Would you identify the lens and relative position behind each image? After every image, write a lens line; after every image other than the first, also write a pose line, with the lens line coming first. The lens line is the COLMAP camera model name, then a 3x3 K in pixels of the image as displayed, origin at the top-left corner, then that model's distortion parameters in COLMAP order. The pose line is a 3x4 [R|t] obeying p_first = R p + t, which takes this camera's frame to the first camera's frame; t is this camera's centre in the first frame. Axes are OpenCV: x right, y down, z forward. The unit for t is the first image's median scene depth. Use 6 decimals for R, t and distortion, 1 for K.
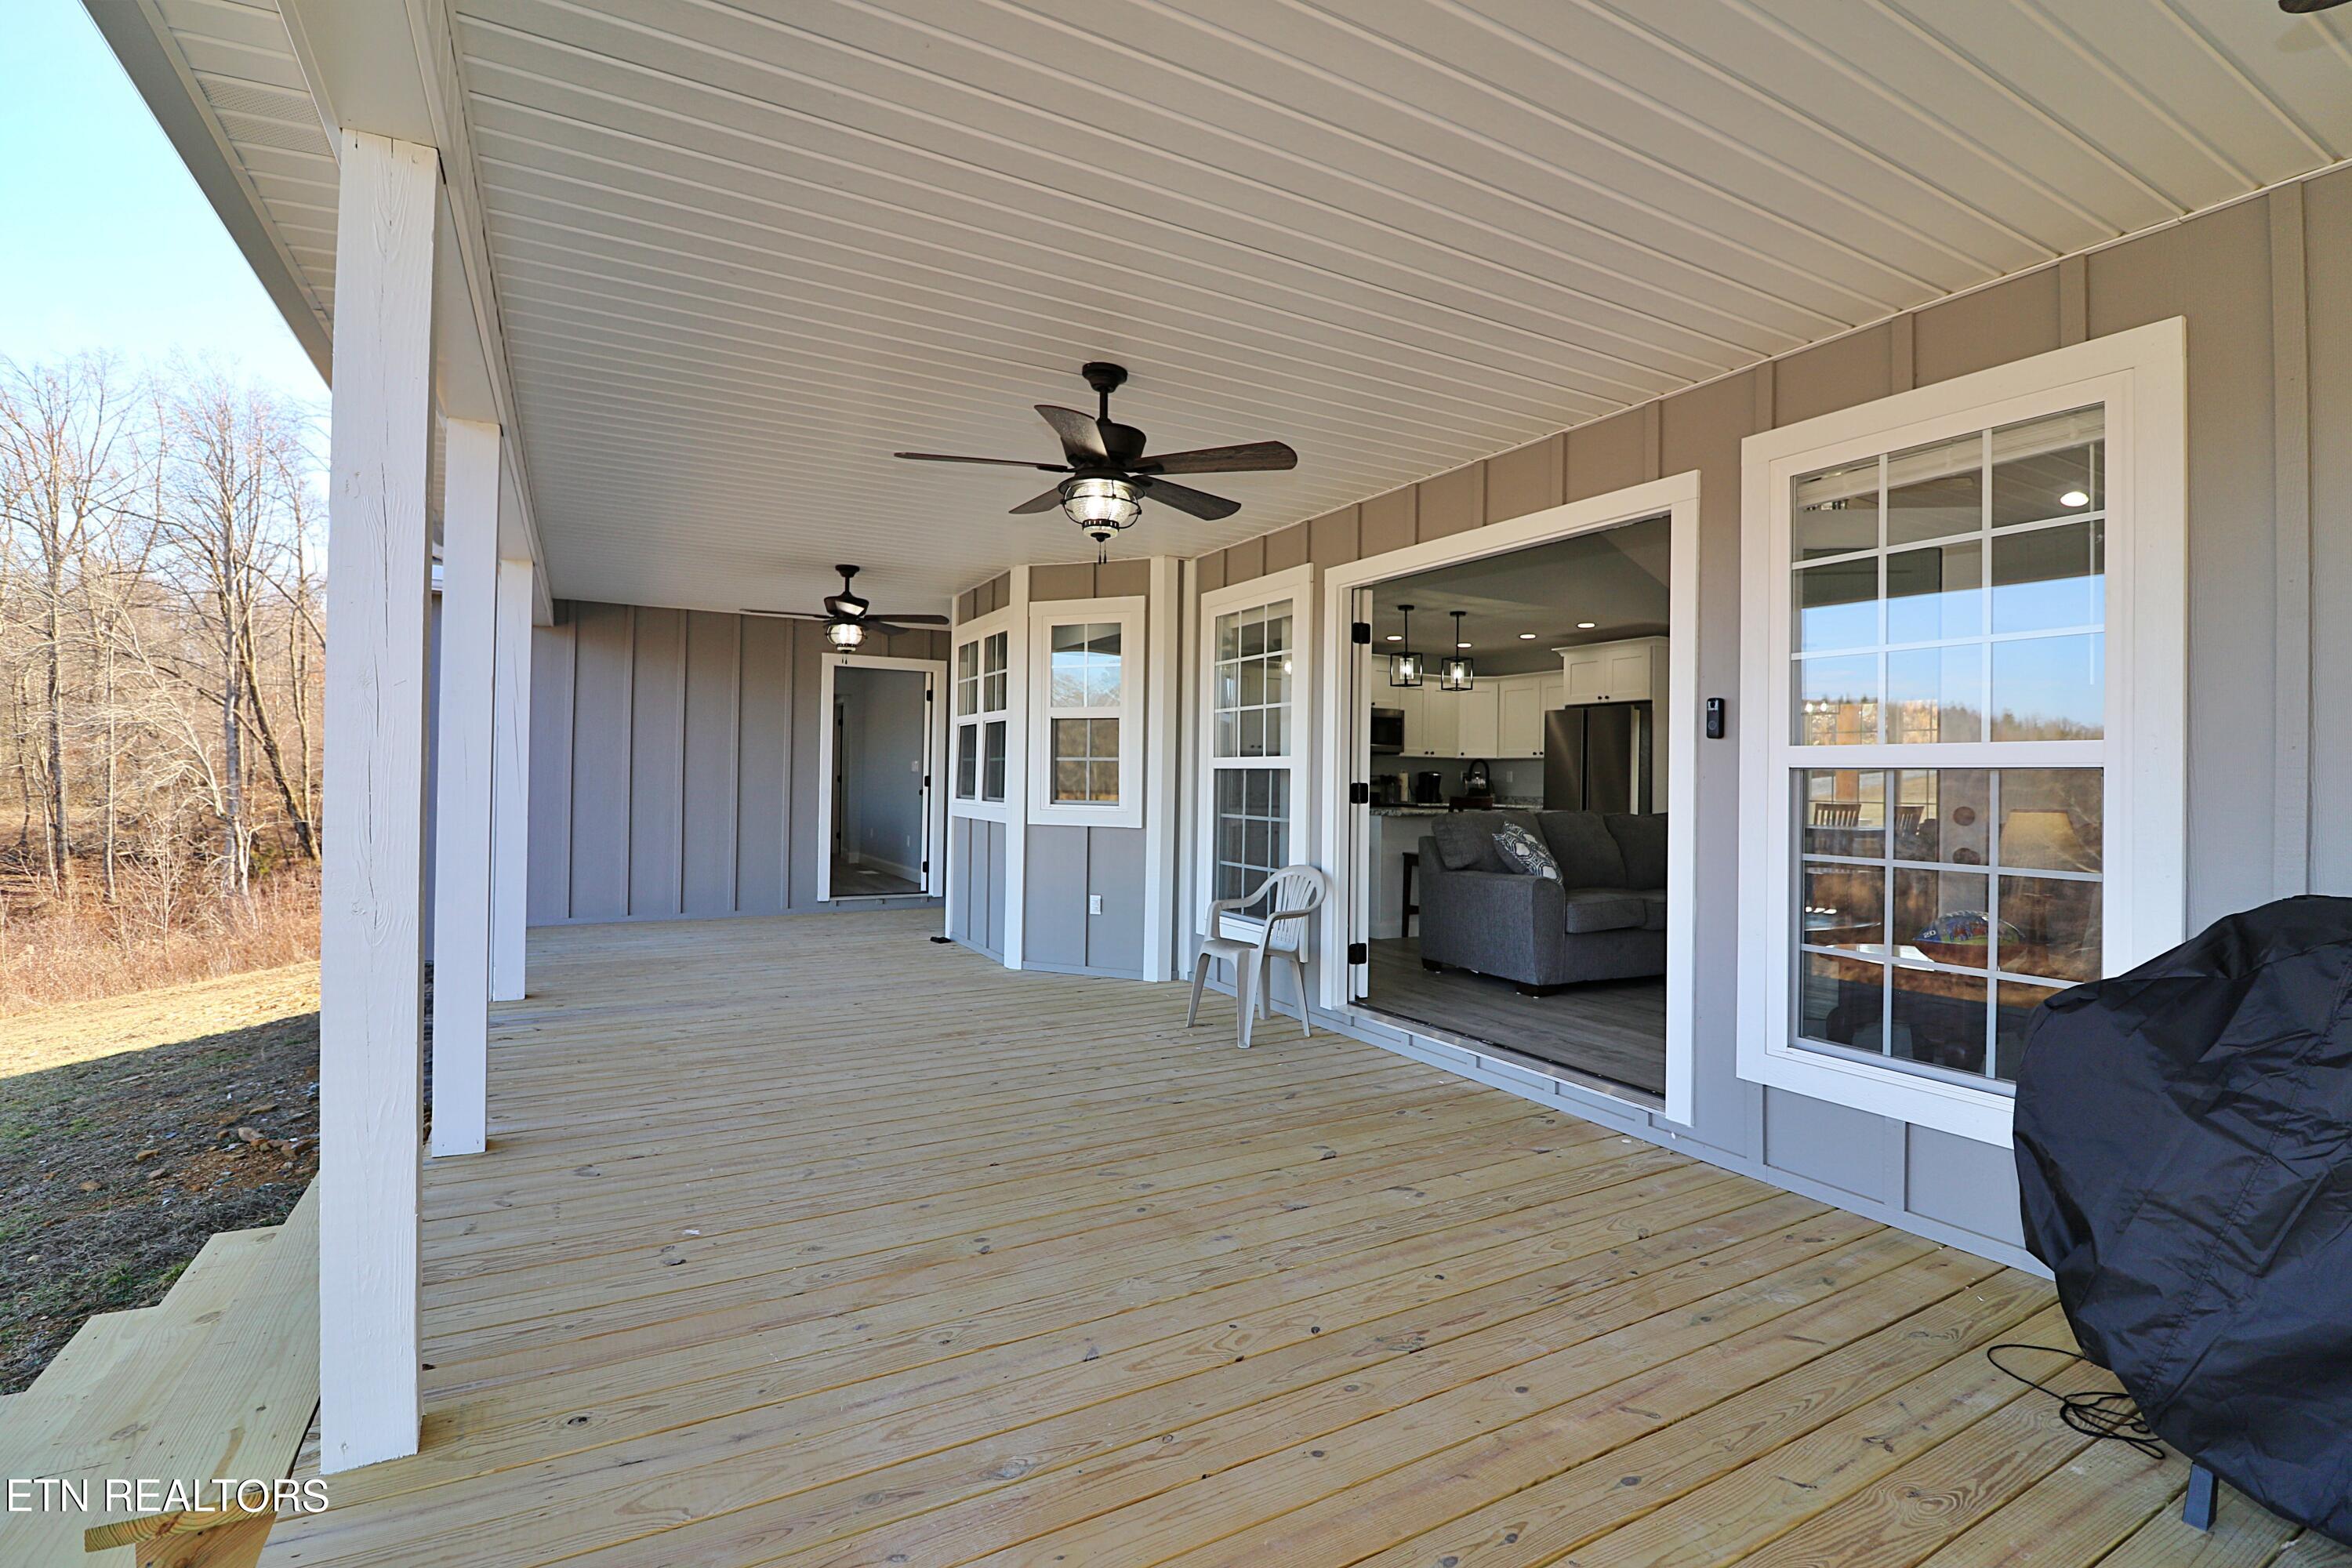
lens RADIAL K [[1095.0, 0, 1191.5], [0, 1095.0, 772.0], [0, 0, 1]] dist [0.003187, 0.000343]
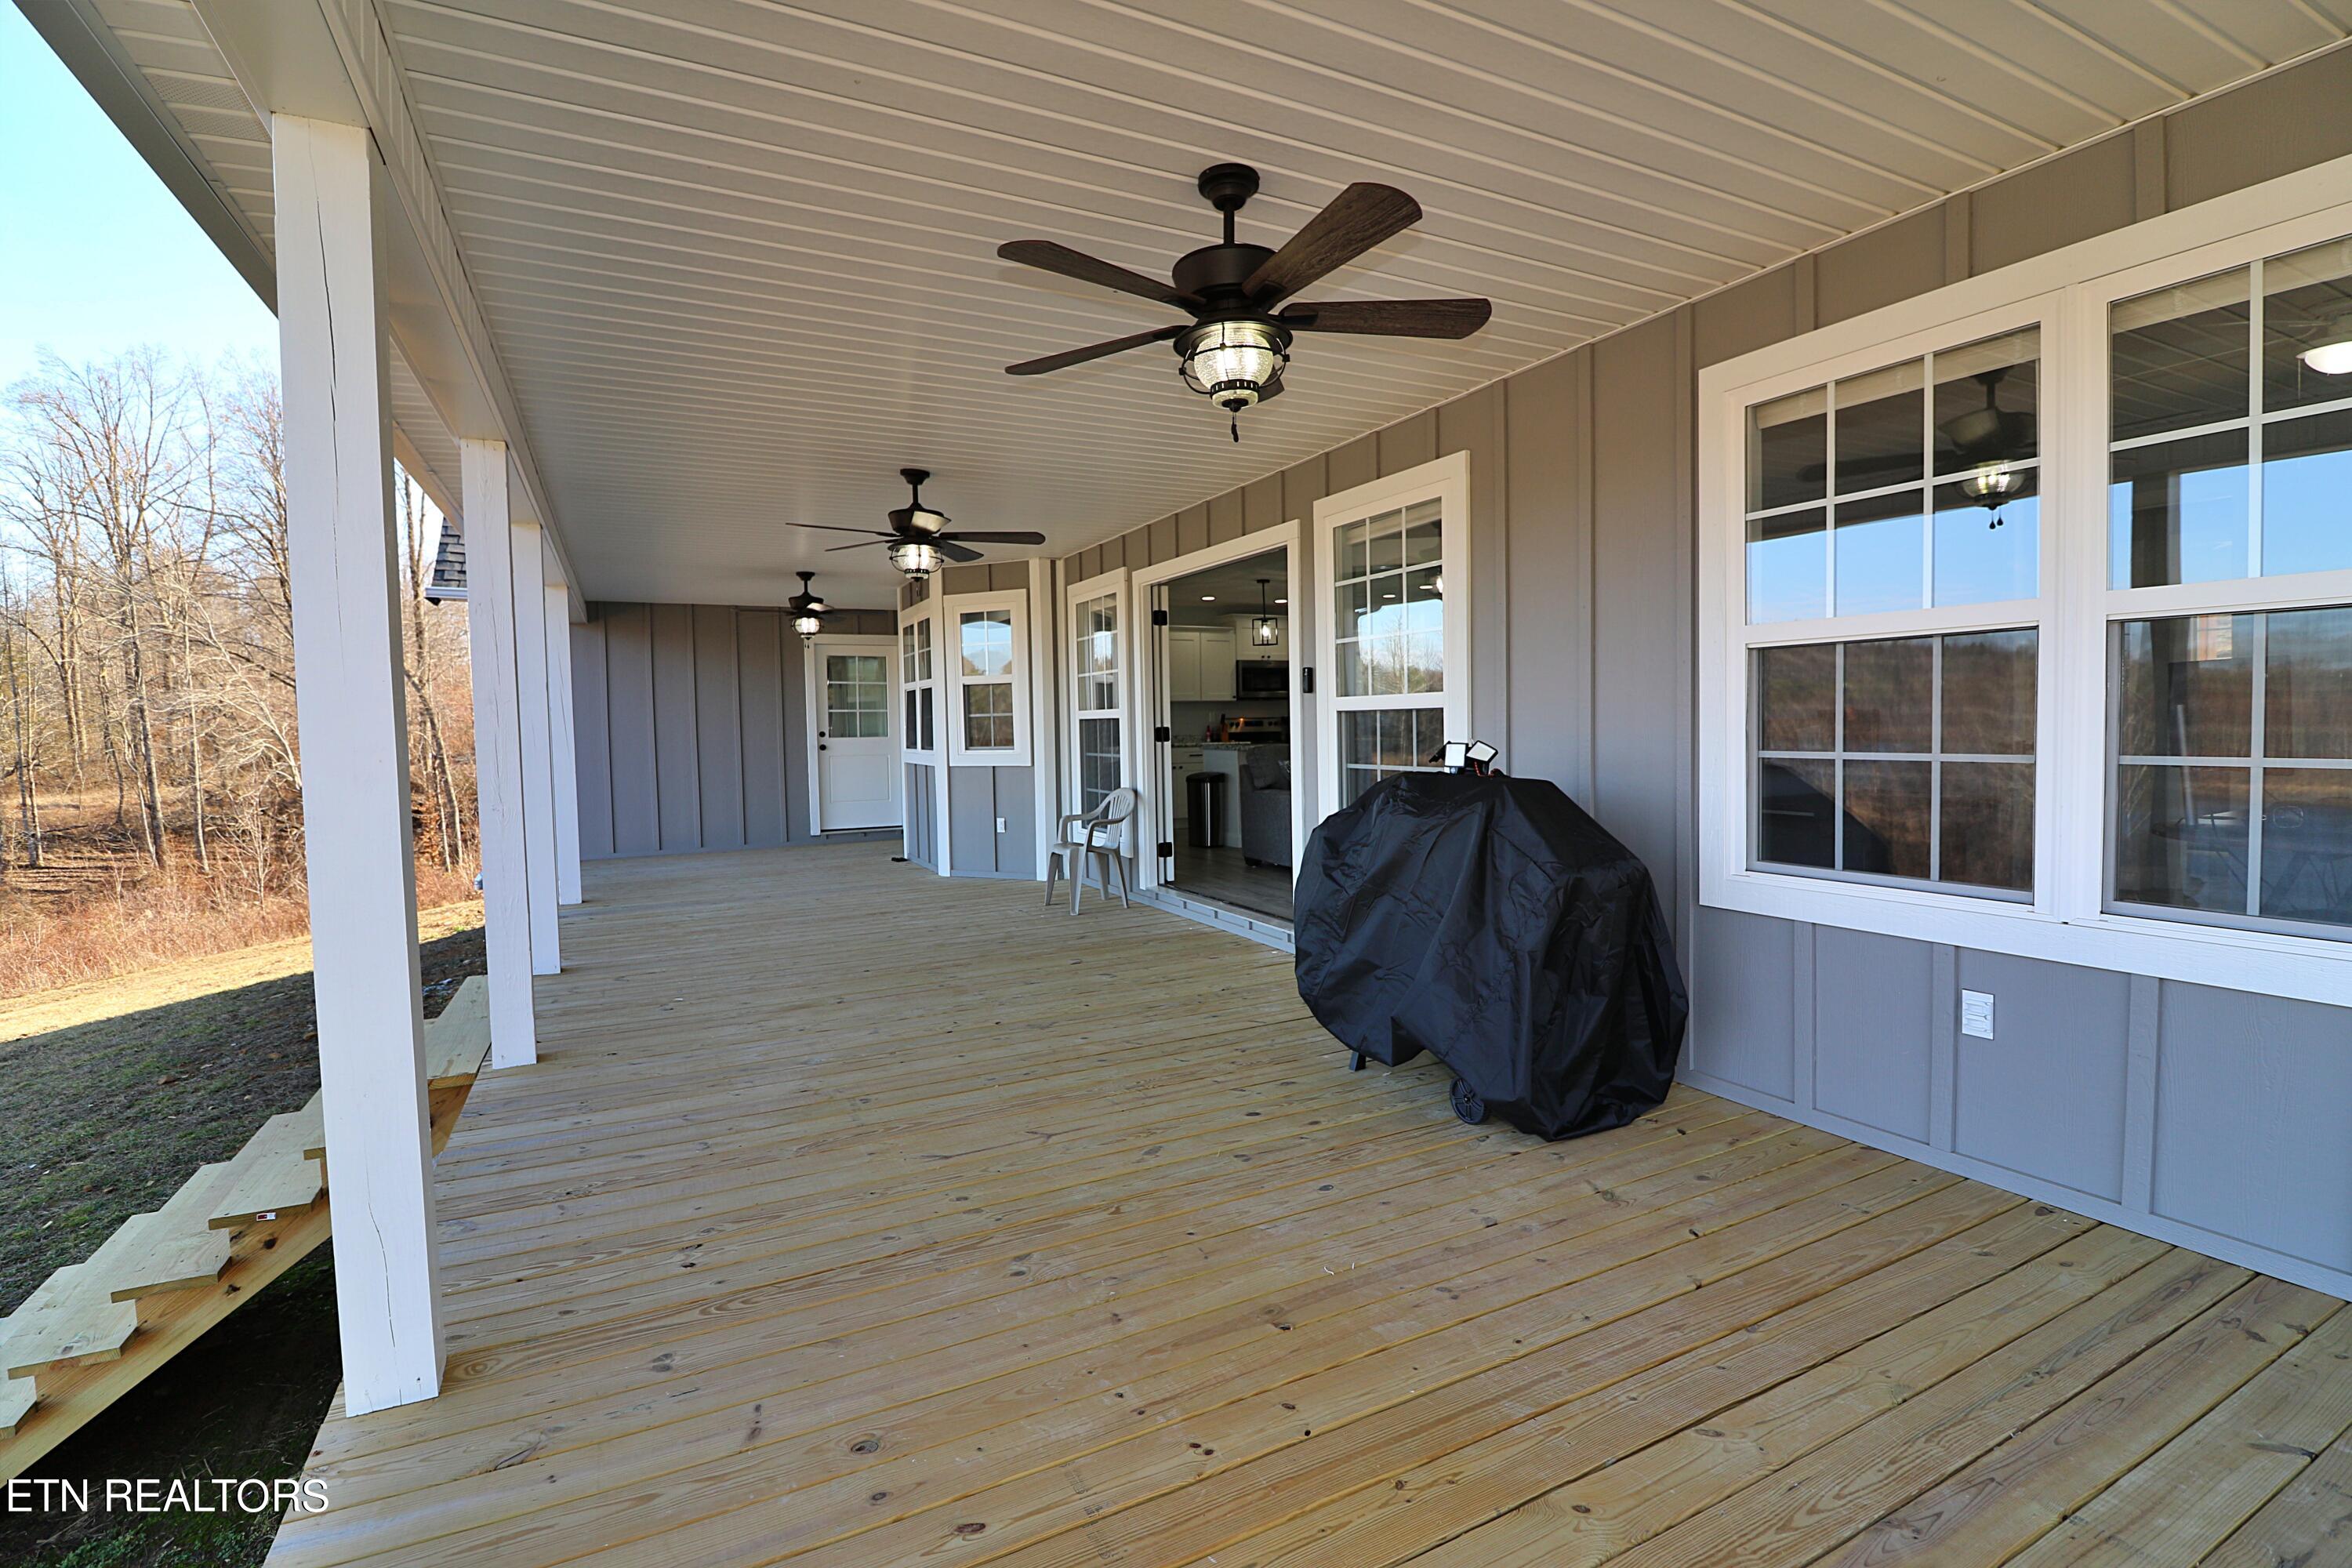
lens RADIAL K [[1086.7, 0, 1171.2], [0, 1086.7, 771.4], [0, 0, 1]] dist [0.017654, -0.000743]
pose [[0.998177, -0.036028, -0.048431, 0.182973], [0.038519, 0.997928, 0.051542, -0.003328], [0.046474, -0.053313, 0.997496, -0.294631]]
